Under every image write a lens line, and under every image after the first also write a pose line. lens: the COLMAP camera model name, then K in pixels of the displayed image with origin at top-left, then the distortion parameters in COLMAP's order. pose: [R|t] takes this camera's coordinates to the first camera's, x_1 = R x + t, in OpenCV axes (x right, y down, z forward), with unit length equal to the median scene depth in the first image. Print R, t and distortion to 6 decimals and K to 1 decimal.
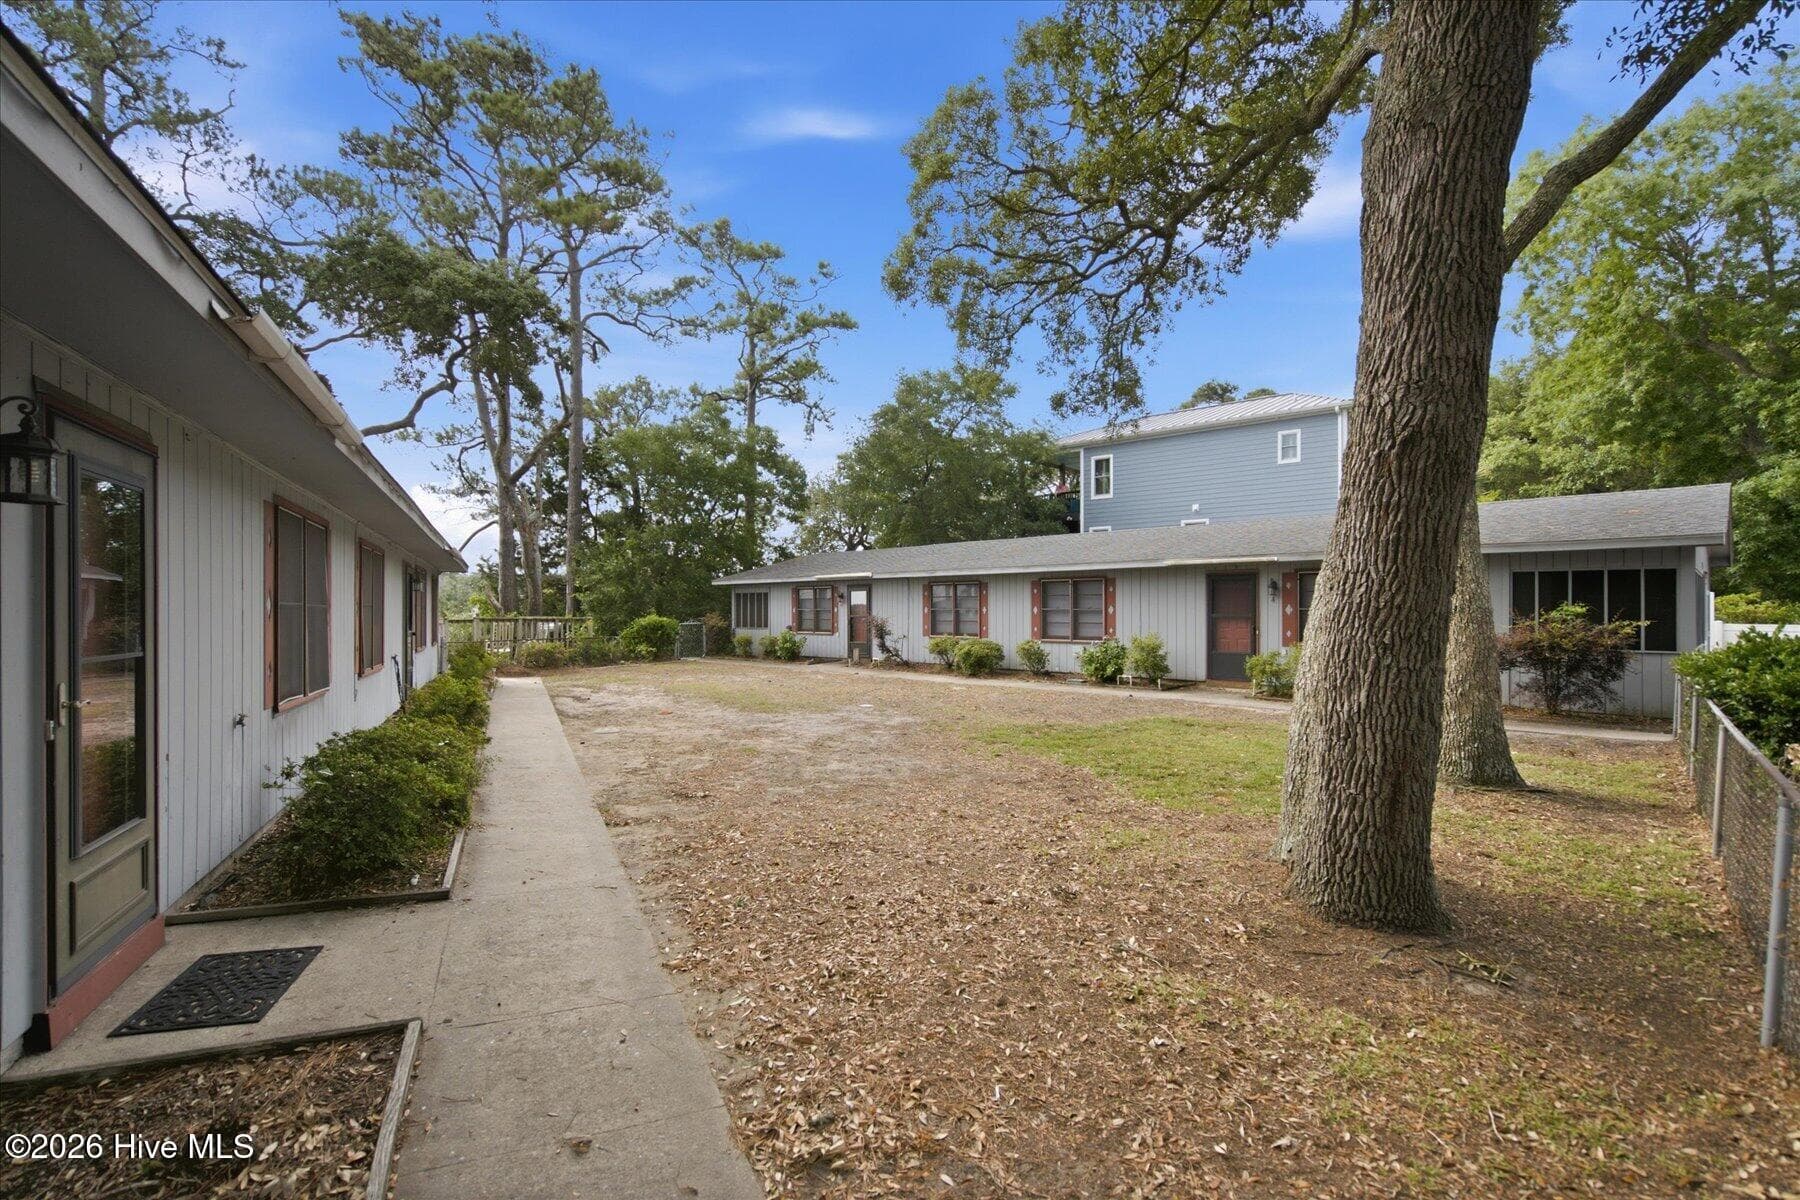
lens RADIAL K [[829.5, 0, 905.2], [0, 829.5, 617.4], [0, 0, 1]] dist [0.001221, -0.000591]
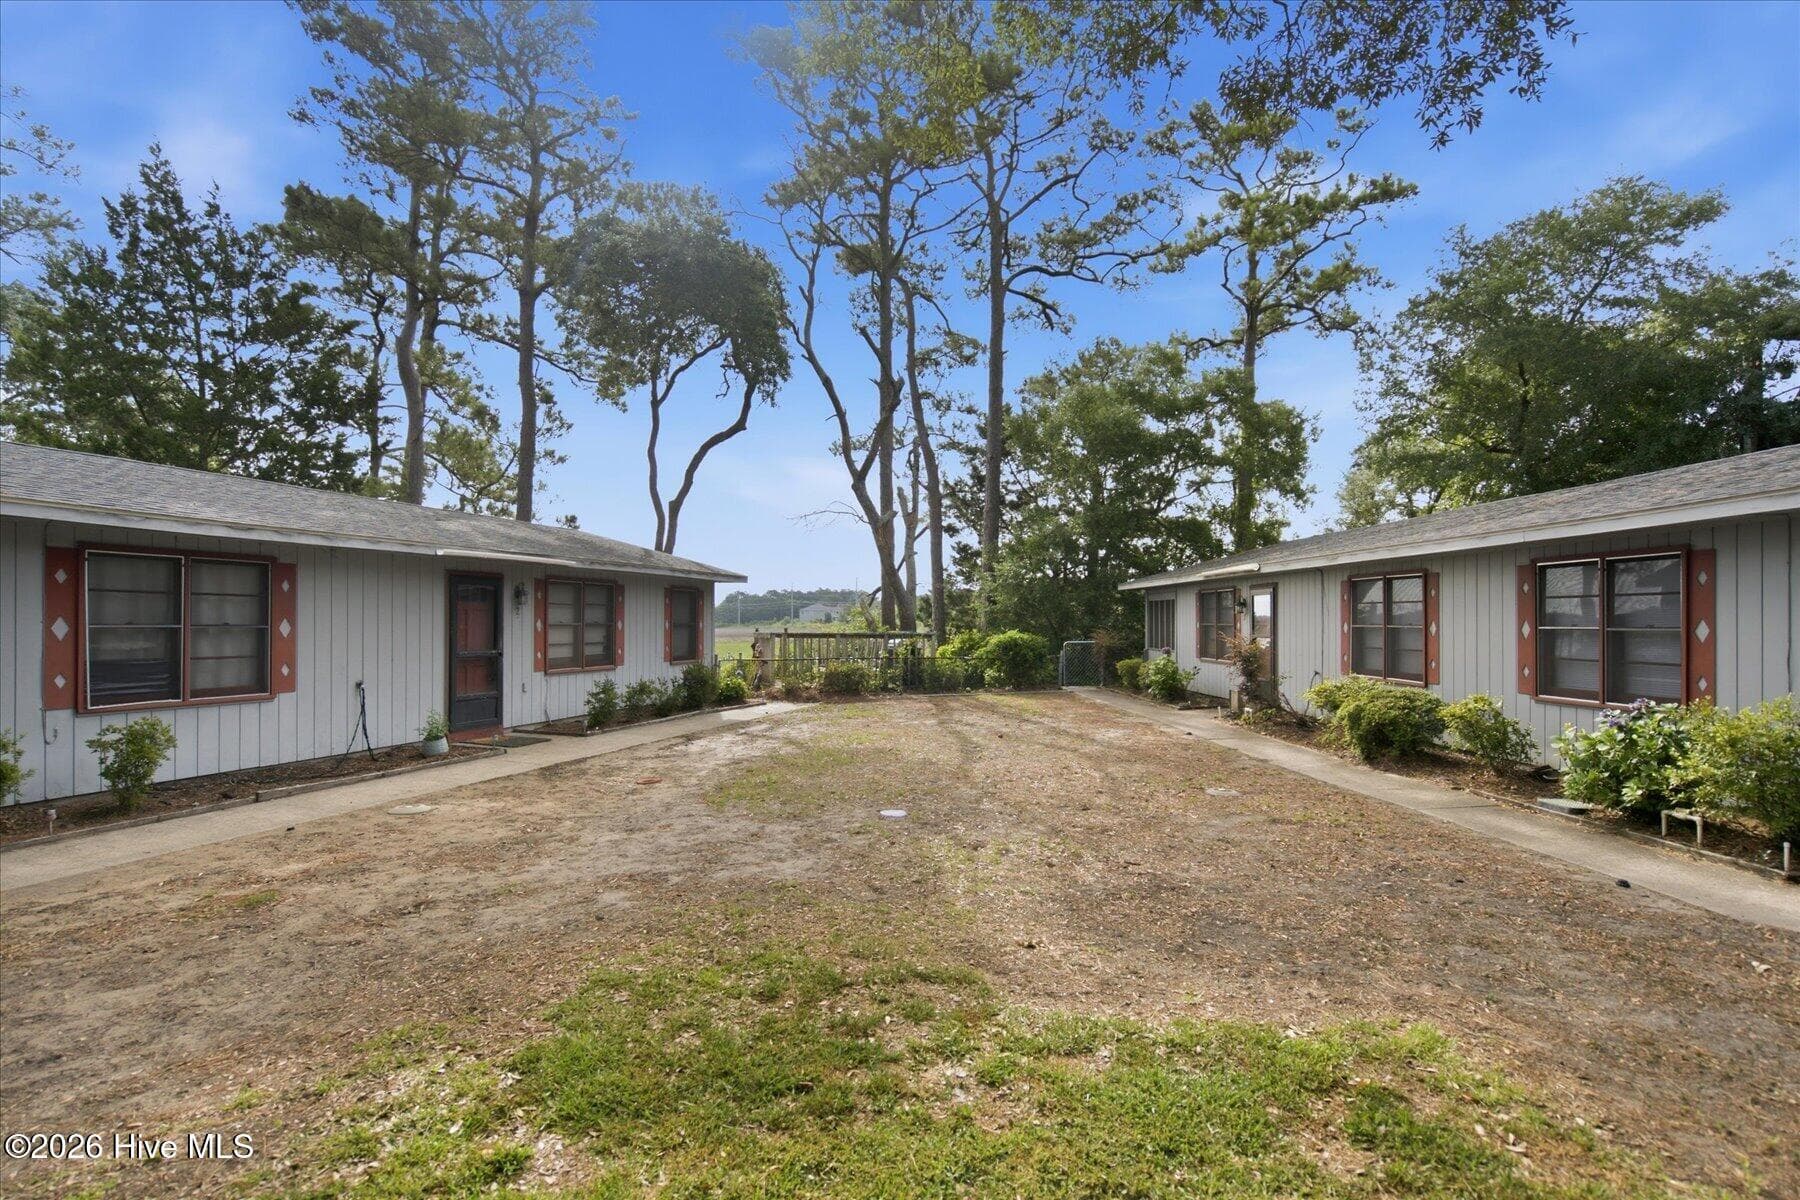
lens RADIAL K [[892.0, 0, 894.5], [0, 892.0, 610.6], [0, 0, 1]] dist [0.005342, 0.001703]
pose [[0.730485, -0.007710, -0.682886, 0.172804], [-0.006442, 0.999814, -0.018179, -0.005530], [0.682899, 0.017679, 0.730299, 0.298080]]
